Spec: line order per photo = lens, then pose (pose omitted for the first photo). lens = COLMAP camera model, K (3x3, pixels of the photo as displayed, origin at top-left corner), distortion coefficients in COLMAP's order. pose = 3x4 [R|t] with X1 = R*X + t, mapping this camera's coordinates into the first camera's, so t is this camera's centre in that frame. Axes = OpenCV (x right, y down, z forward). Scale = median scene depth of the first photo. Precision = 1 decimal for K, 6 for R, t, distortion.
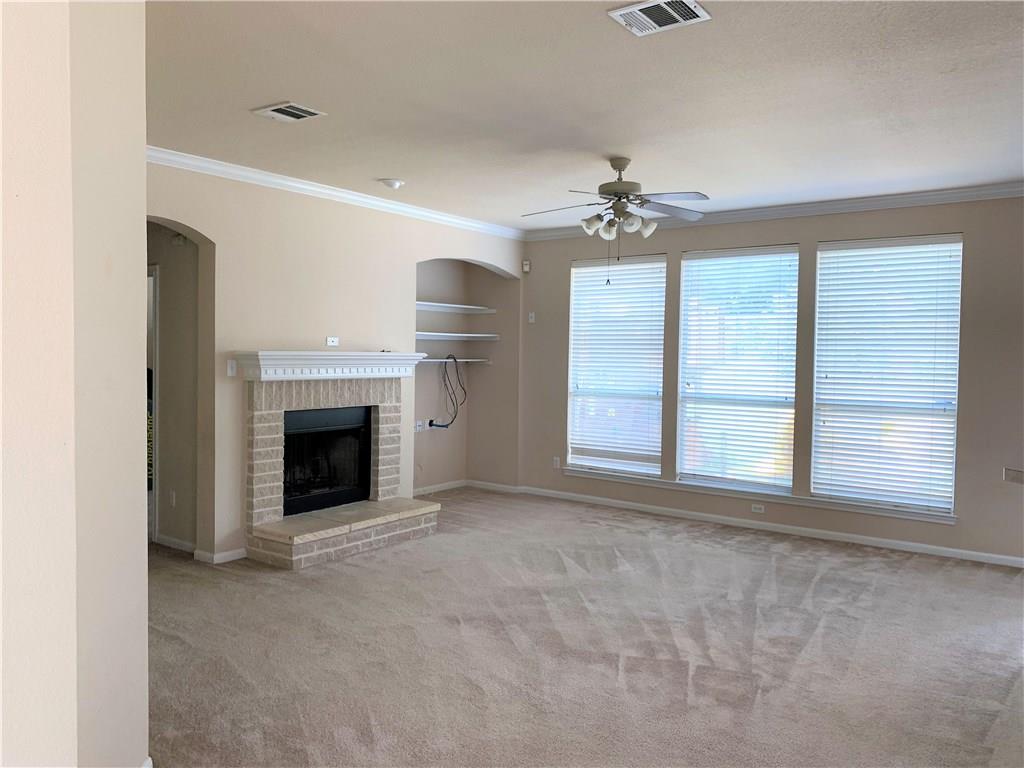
lens RADIAL K [[791.8, 0, 512.0], [0, 791.8, 382.3], [0, 0, 1]] dist [0.004070, -0.029799]
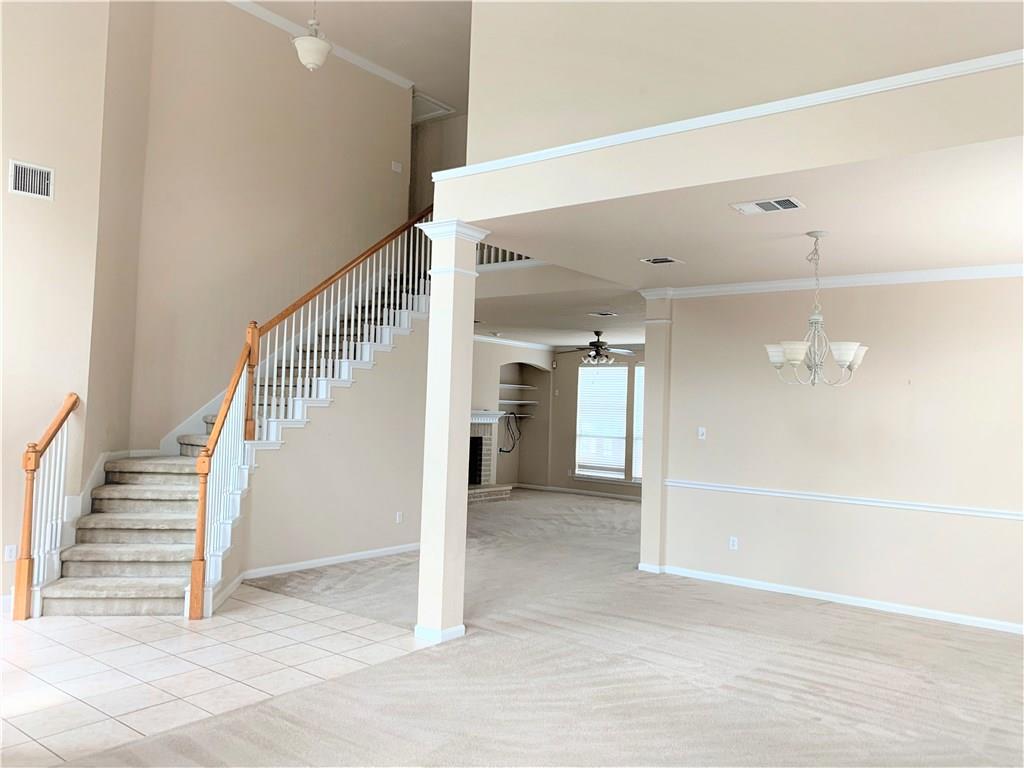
lens RADIAL K [[791.8, 0, 512.7], [0, 791.8, 383.2], [0, 0, 1]] dist [0.004070, -0.029799]
pose [[0.999665, 0.019913, -0.016532, -0.056209], [-0.021050, 0.997200, -0.071762, 0.034203], [0.015056, 0.072086, 0.997285, -0.973919]]
